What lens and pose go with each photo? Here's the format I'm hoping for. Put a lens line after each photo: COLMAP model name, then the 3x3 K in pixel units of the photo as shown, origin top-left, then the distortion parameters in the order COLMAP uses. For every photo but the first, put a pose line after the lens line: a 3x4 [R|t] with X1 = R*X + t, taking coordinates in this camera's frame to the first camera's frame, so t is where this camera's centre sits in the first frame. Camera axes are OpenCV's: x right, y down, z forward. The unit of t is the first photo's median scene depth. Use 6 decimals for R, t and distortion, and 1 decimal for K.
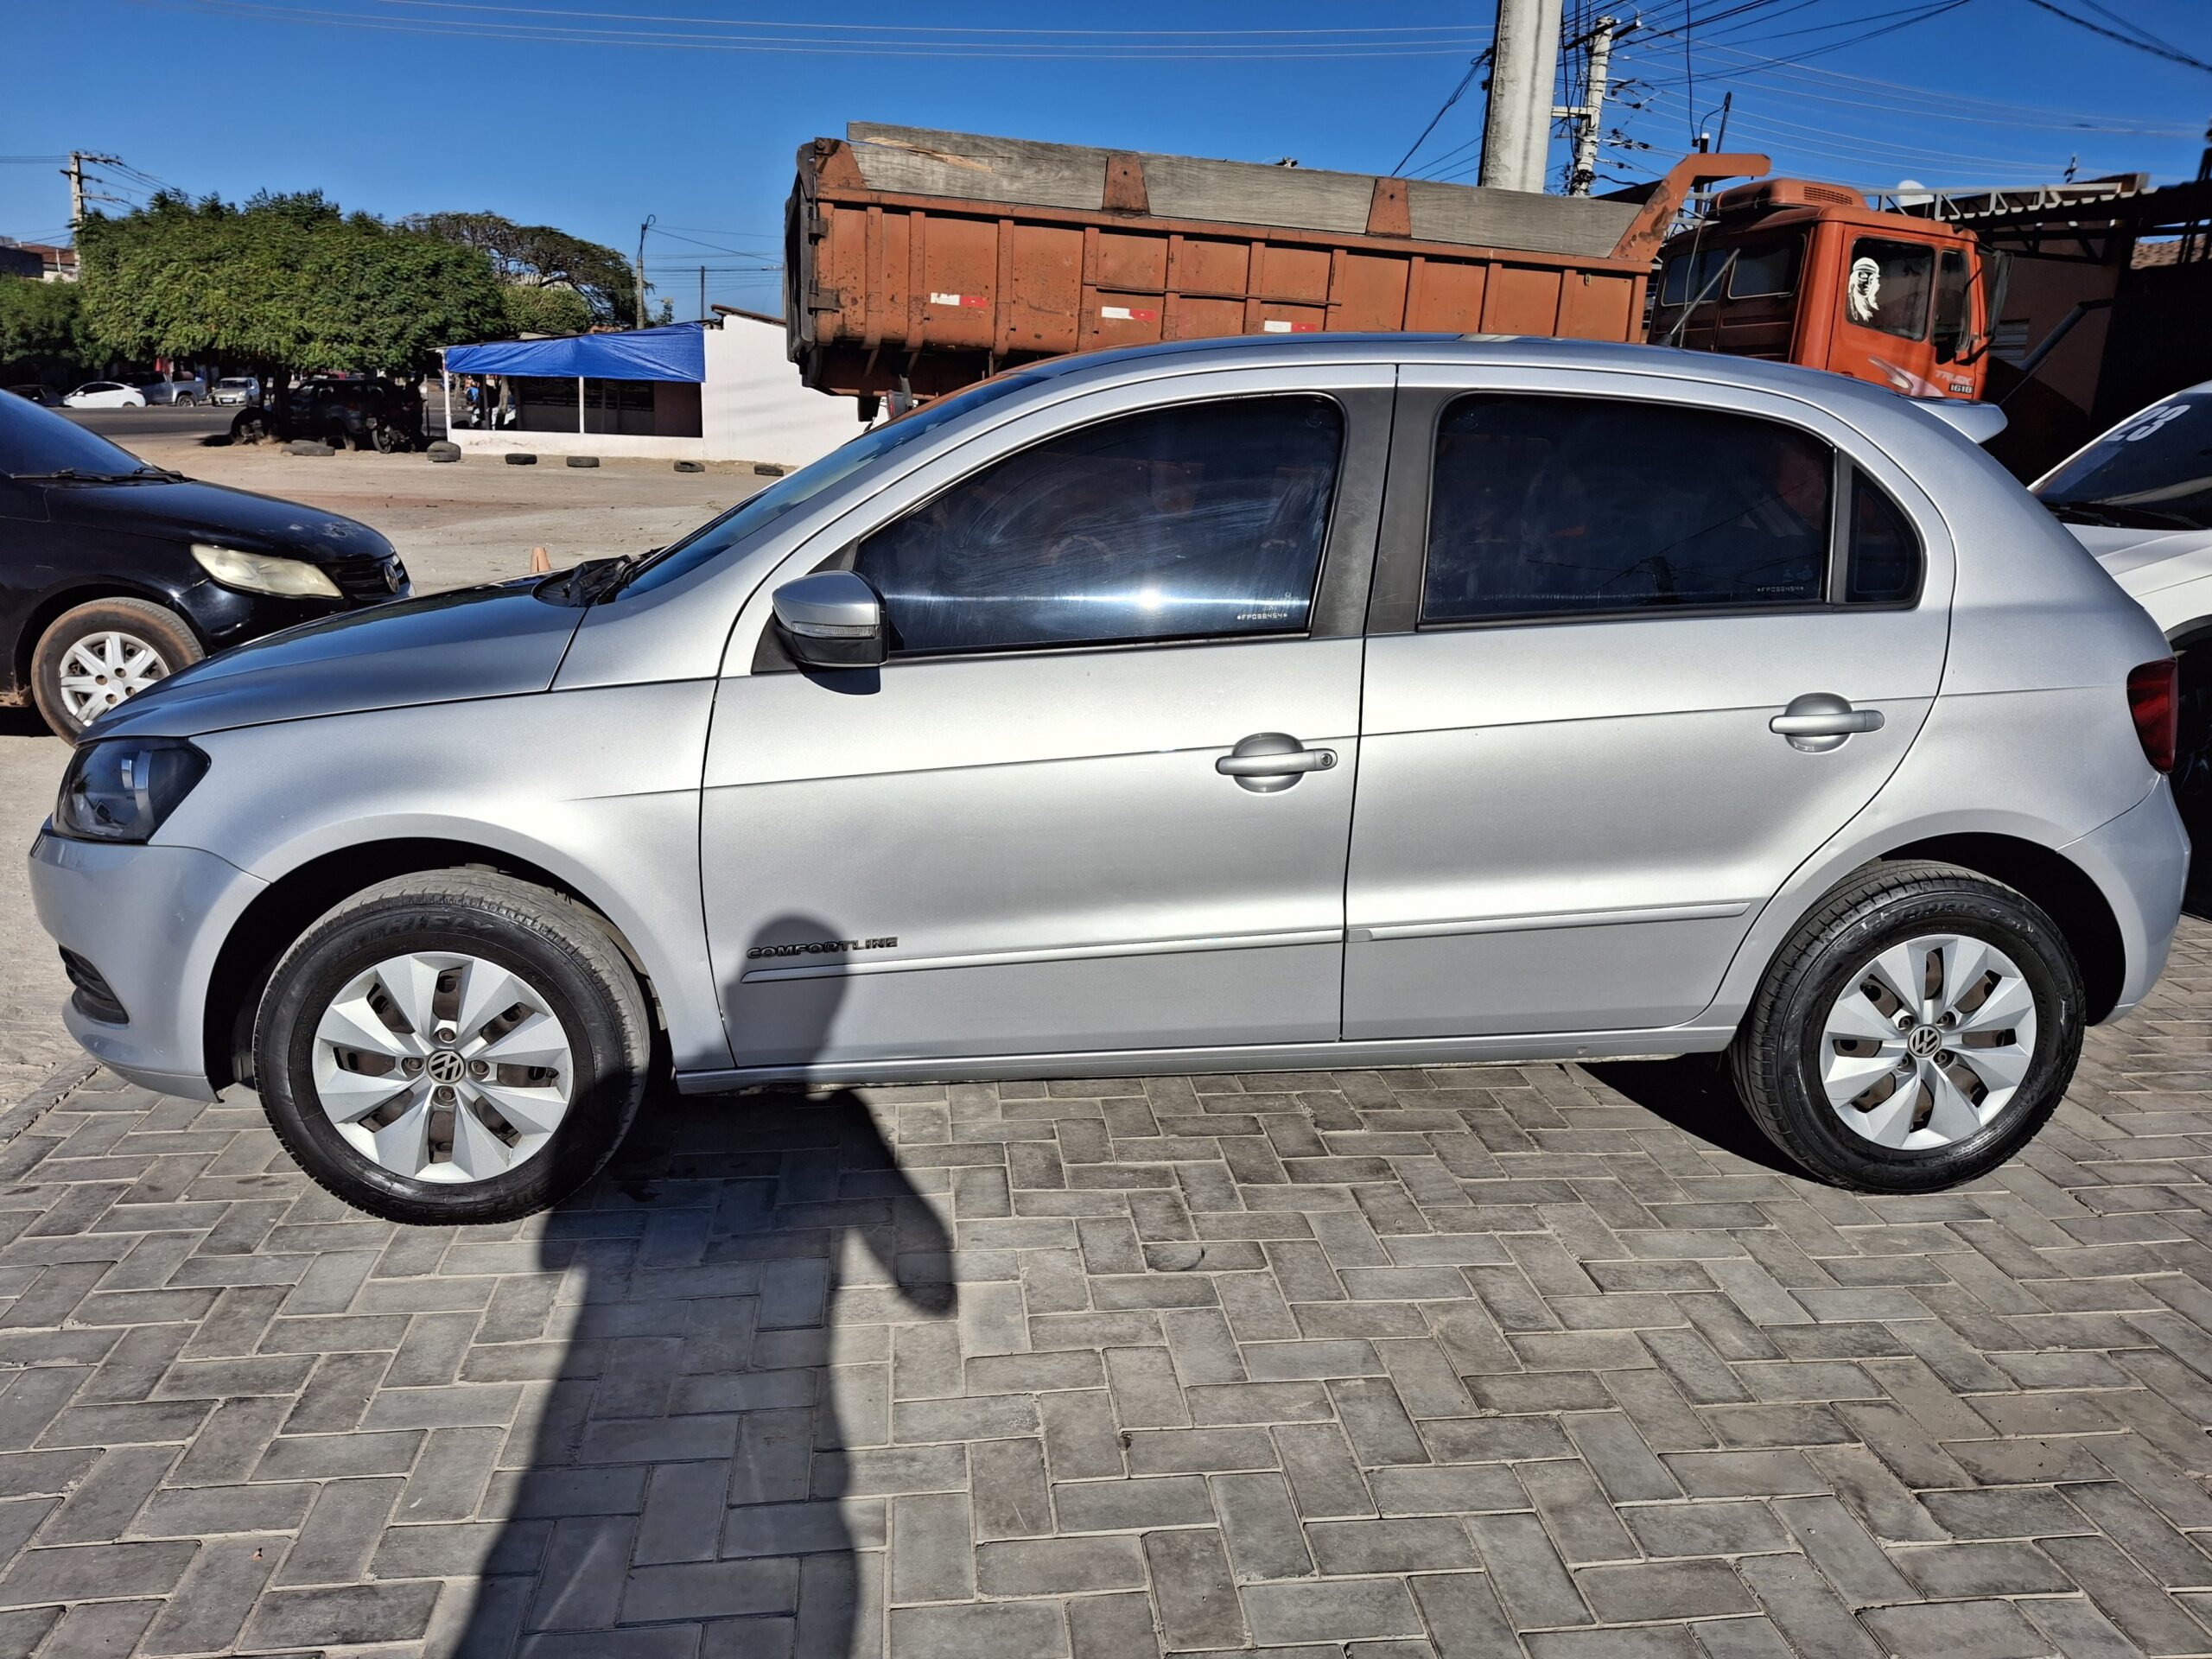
lens RADIAL K [[1641.8, 0, 1119.6], [0, 1641.8, 842.2], [0, 0, 1]] dist [0.040730, -0.090075]
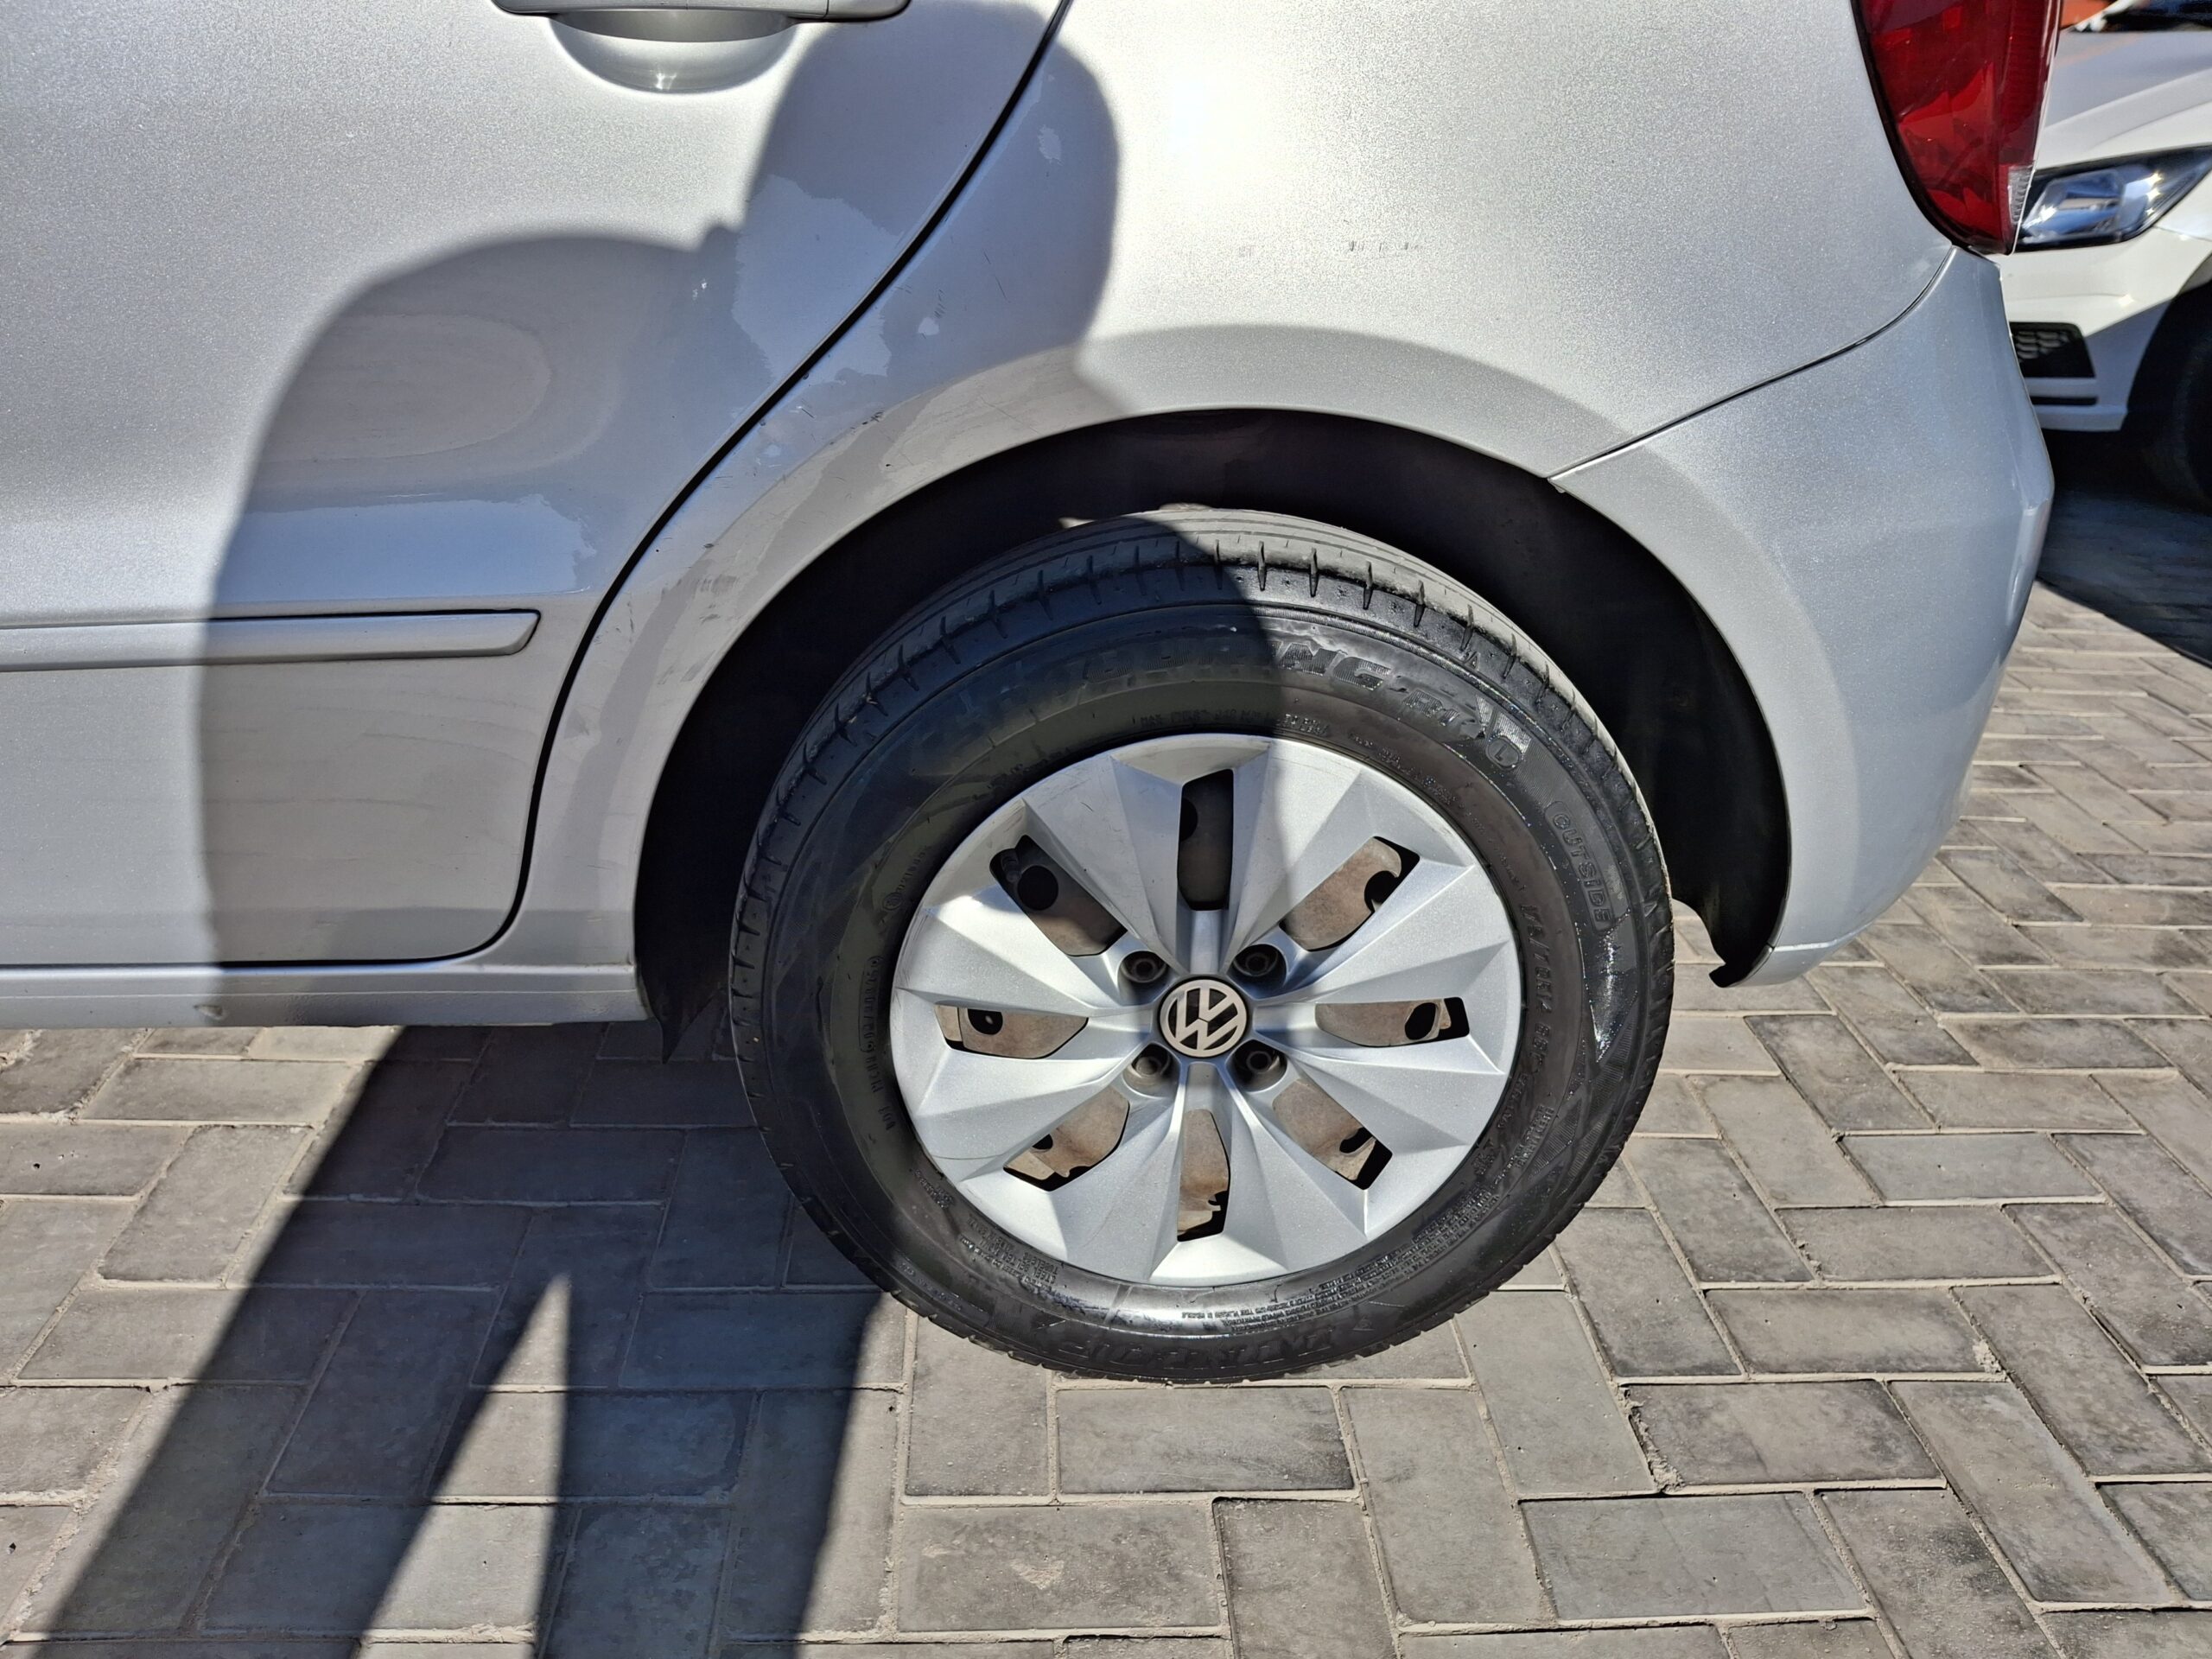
lens RADIAL K [[1673.1, 0, 1123.2], [0, 1673.1, 844.6], [0, 0, 1]] dist [-0.017182, -0.009603]
pose [[0.998170, 0.042164, -0.043342, 0.396515], [-0.033692, 0.983018, 0.180390, 0.014084], [0.050212, -0.178599, 0.982640, 0.529837]]
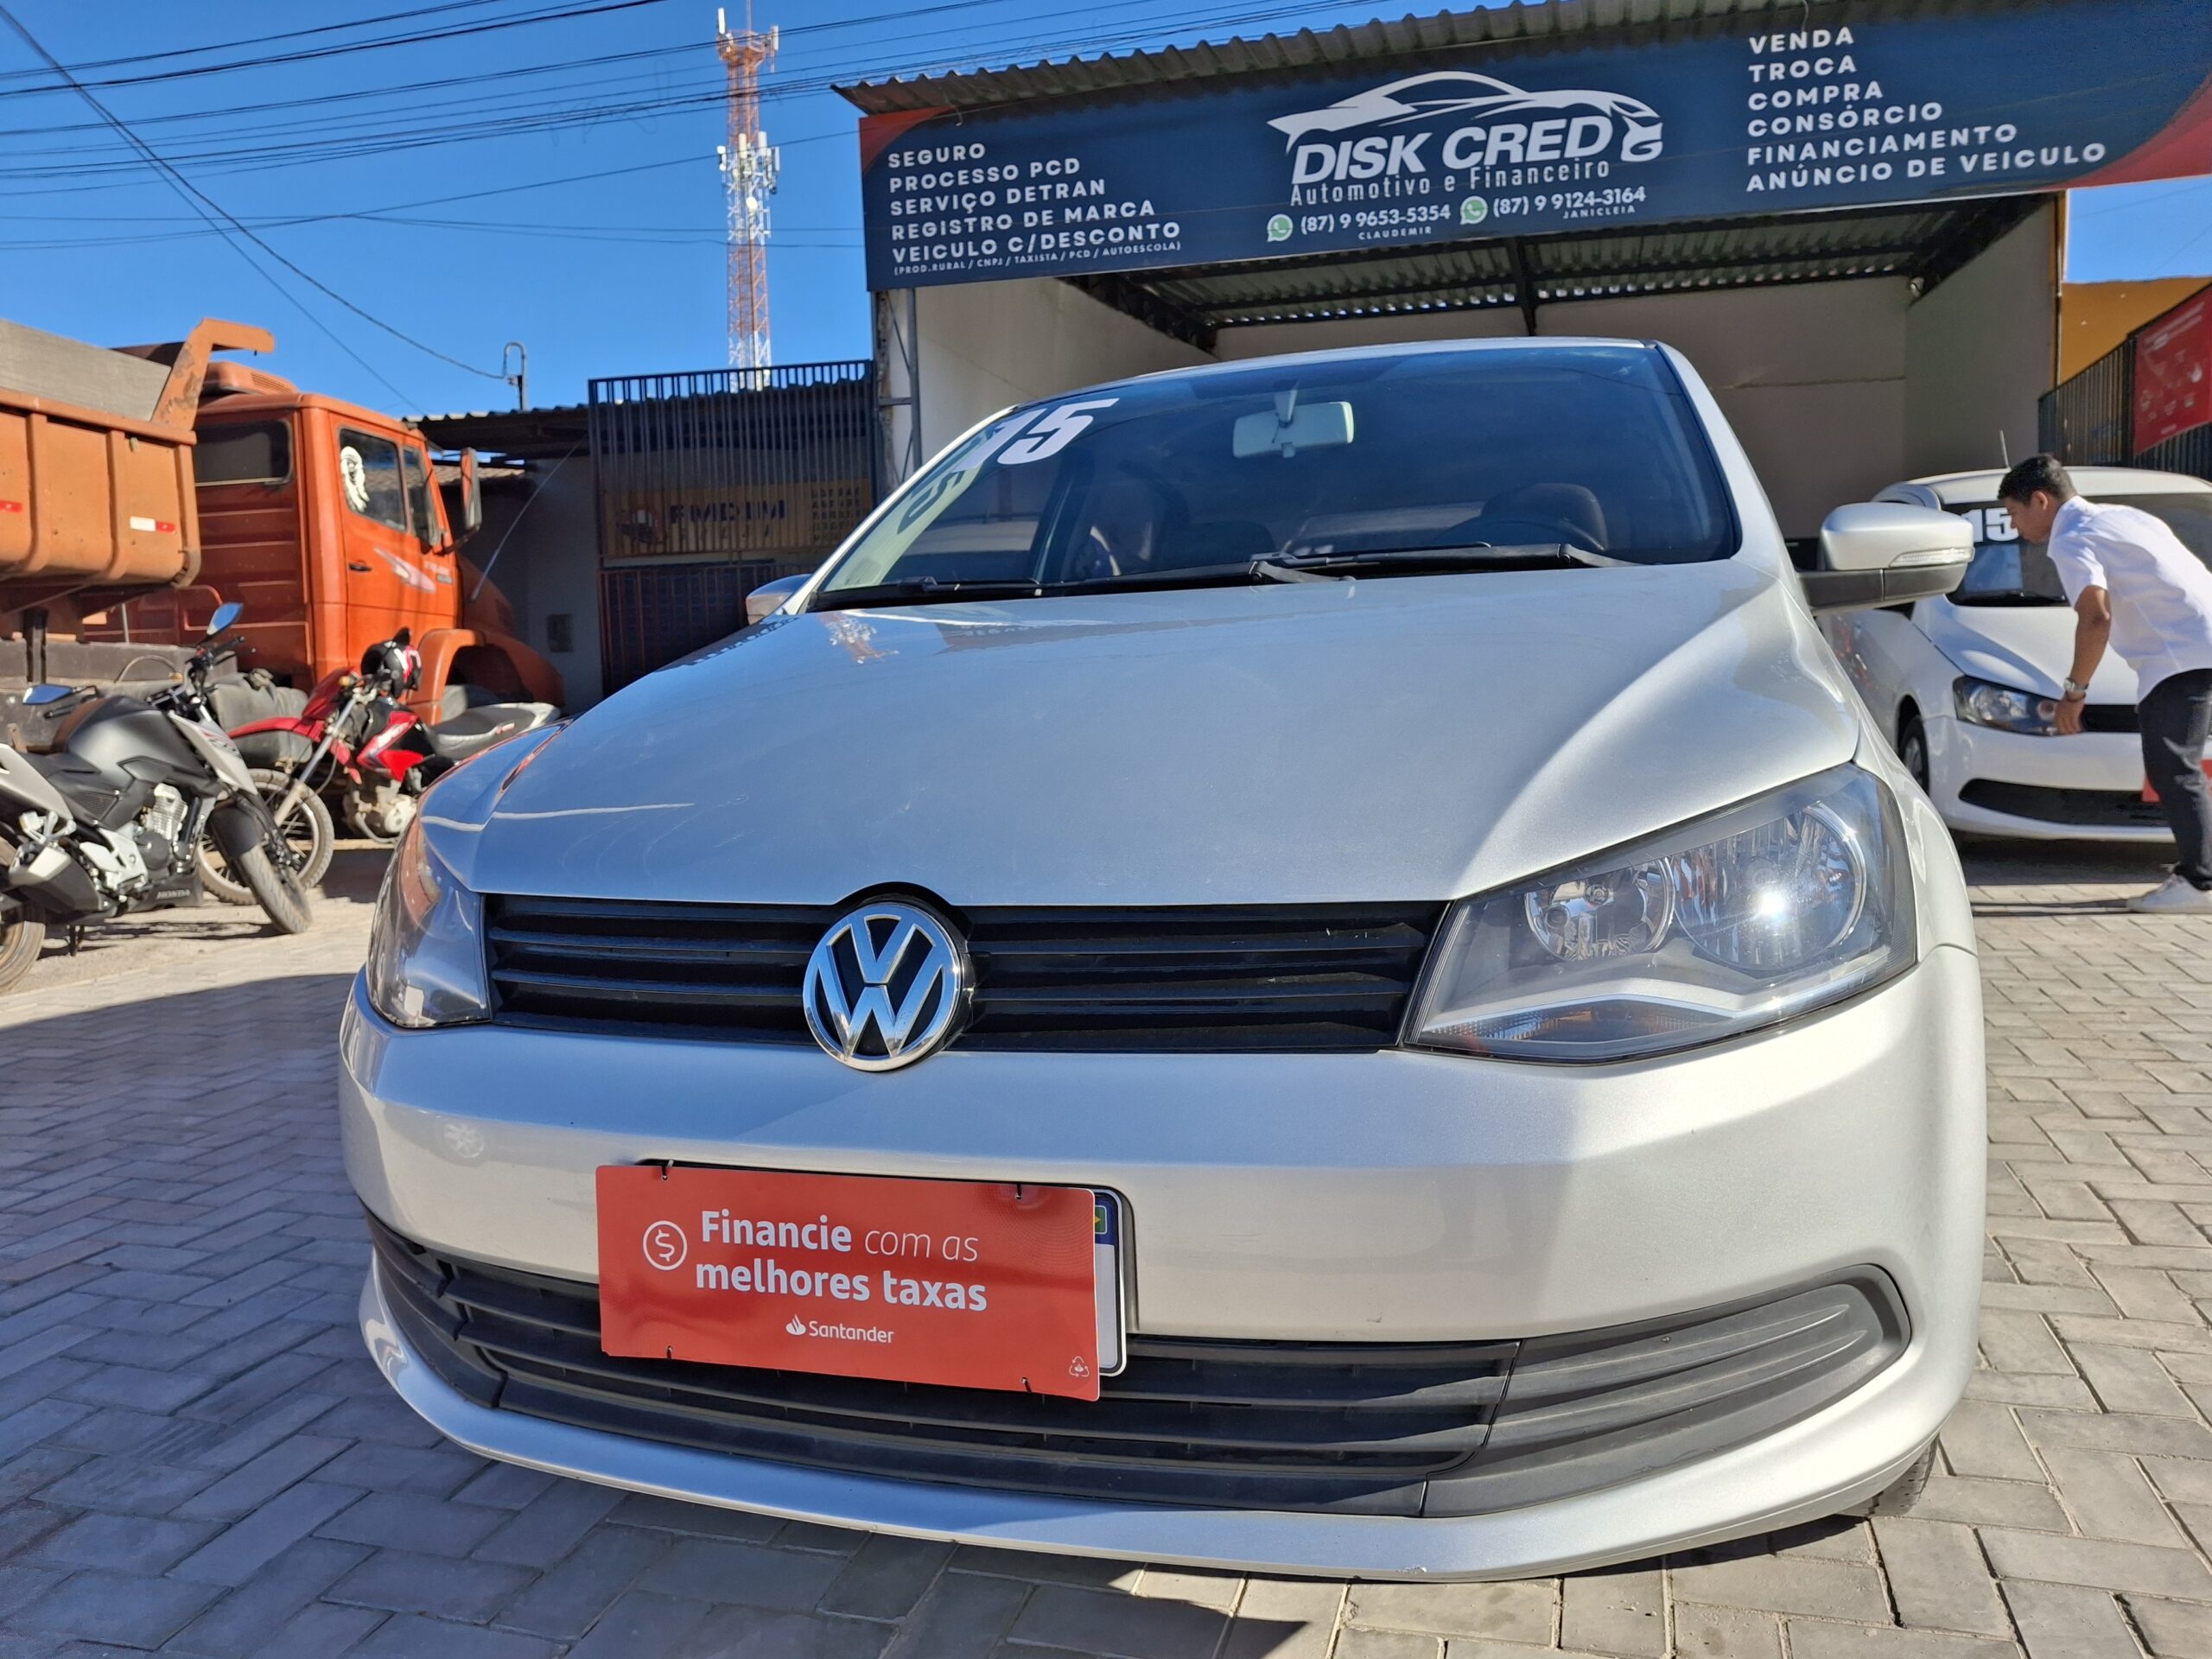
lens RADIAL K [[1637.3, 0, 1114.3], [0, 1637.3, 856.3], [0, 0, 1]] dist [0.054286, -0.100014]
pose [[0.407552, -0.146768, 0.901310, -0.832545], [0.274888, 0.960937, 0.032180, -0.081590], [-0.870826, 0.234645, 0.431977, 0.701608]]
